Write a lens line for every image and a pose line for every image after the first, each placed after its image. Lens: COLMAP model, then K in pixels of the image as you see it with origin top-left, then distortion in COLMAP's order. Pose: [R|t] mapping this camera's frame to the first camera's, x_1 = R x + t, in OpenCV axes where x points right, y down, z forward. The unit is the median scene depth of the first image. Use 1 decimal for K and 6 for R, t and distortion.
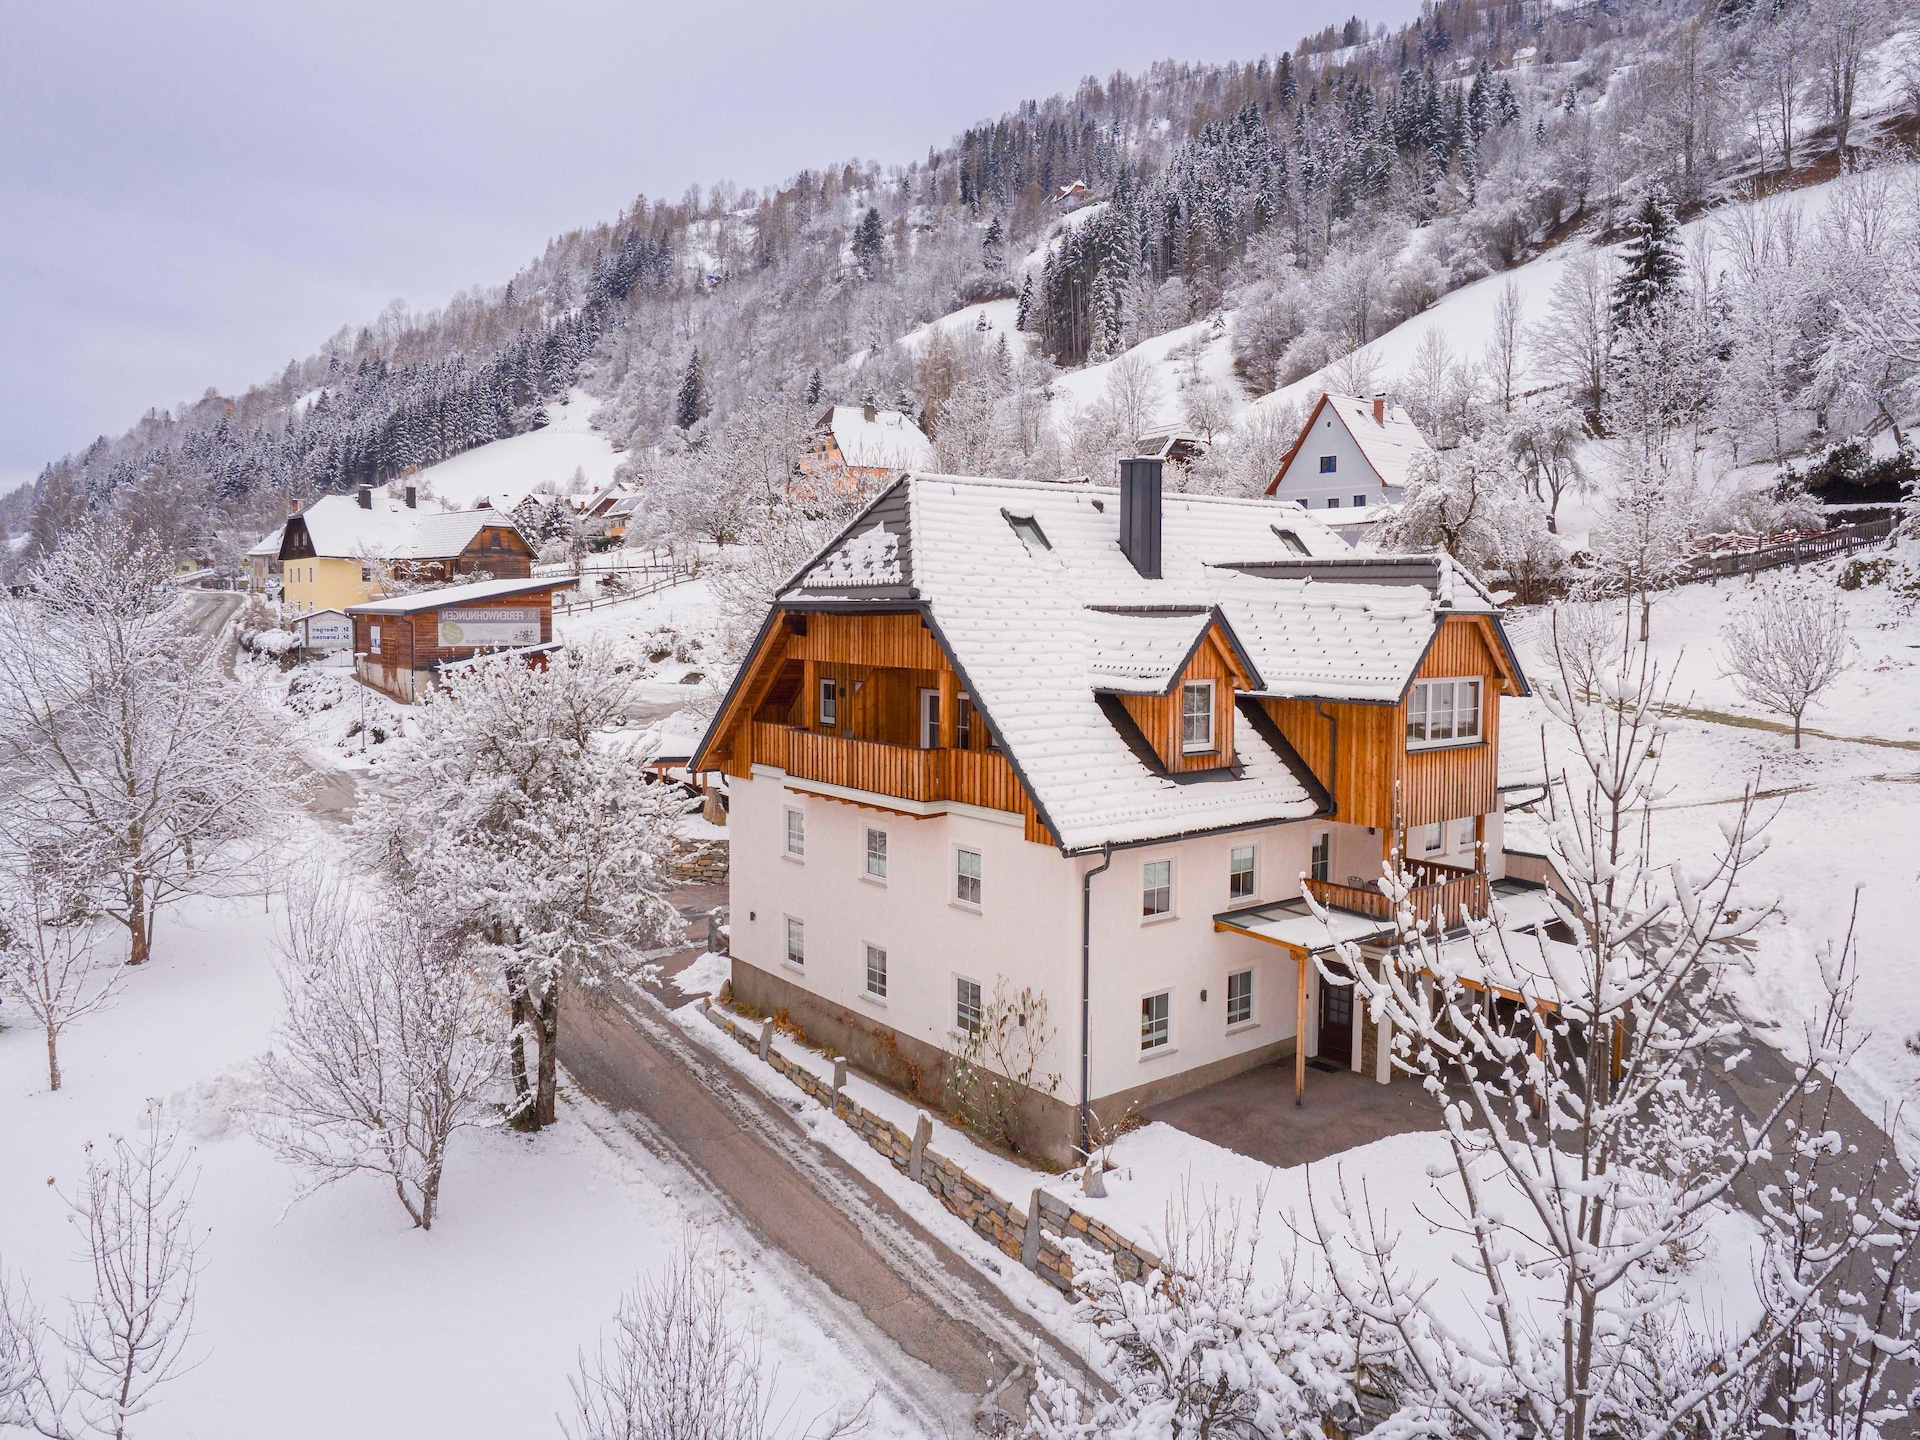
lens RADIAL K [[1339.6, 0, 960.8], [0, 1339.6, 717.1], [0, 0, 1]] dist [-0.031829, -0.004647]
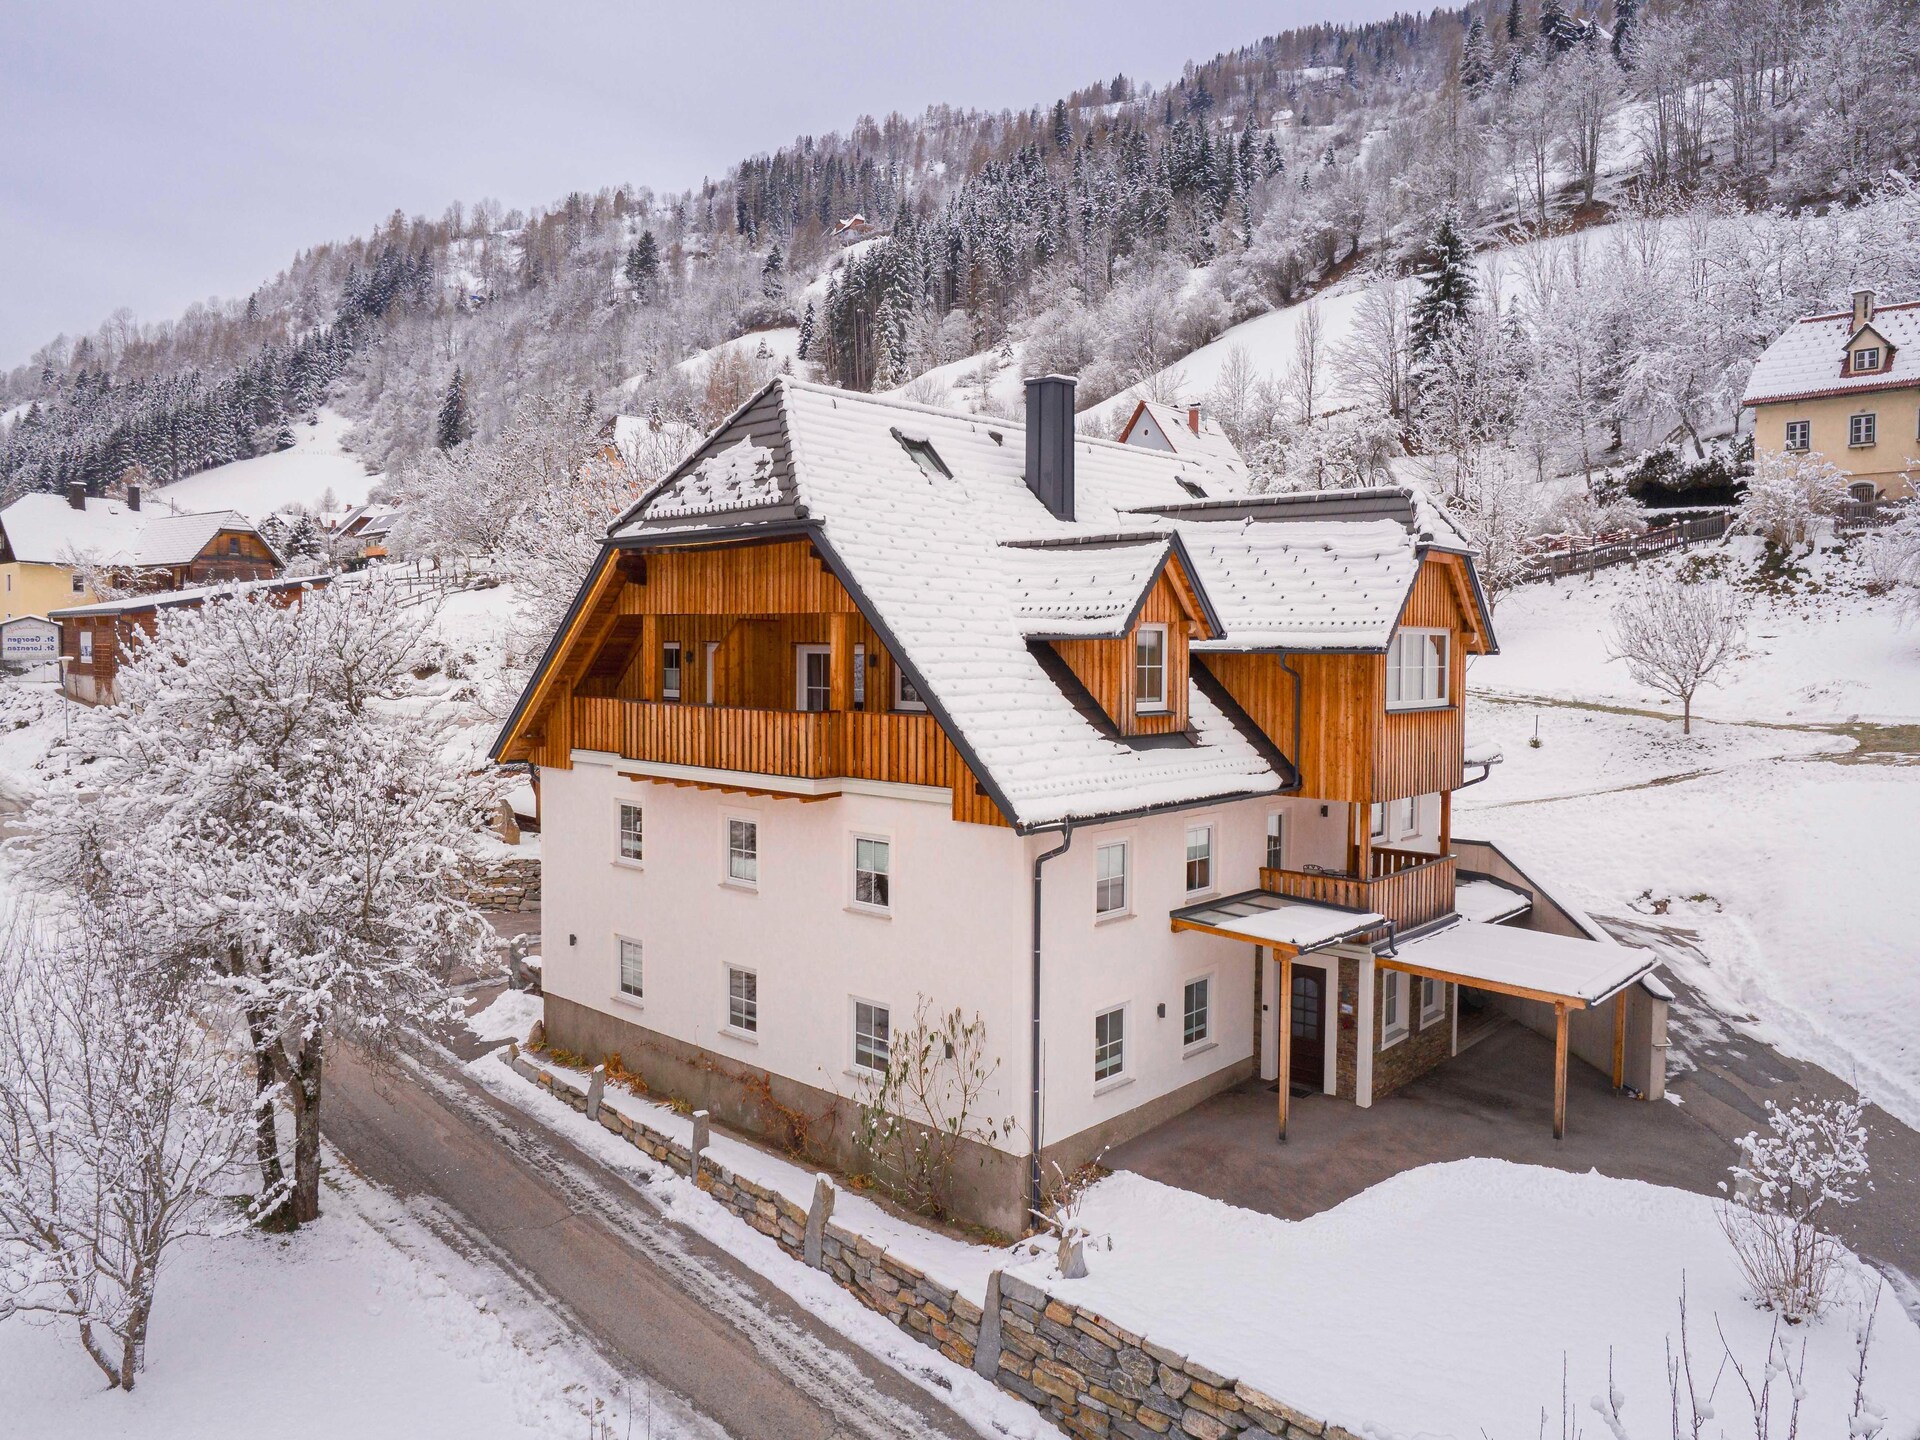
lens RADIAL K [[1351.6, 0, 963.7], [0, 1351.6, 715.6], [0, 0, 1]] dist [-0.037593, -0.007115]
pose [[0.986352, -0.006423, 0.164527, -0.066556], [0.011076, 0.999564, -0.027381, 0.046014], [-0.164279, 0.028829, 0.985993, 0.189677]]
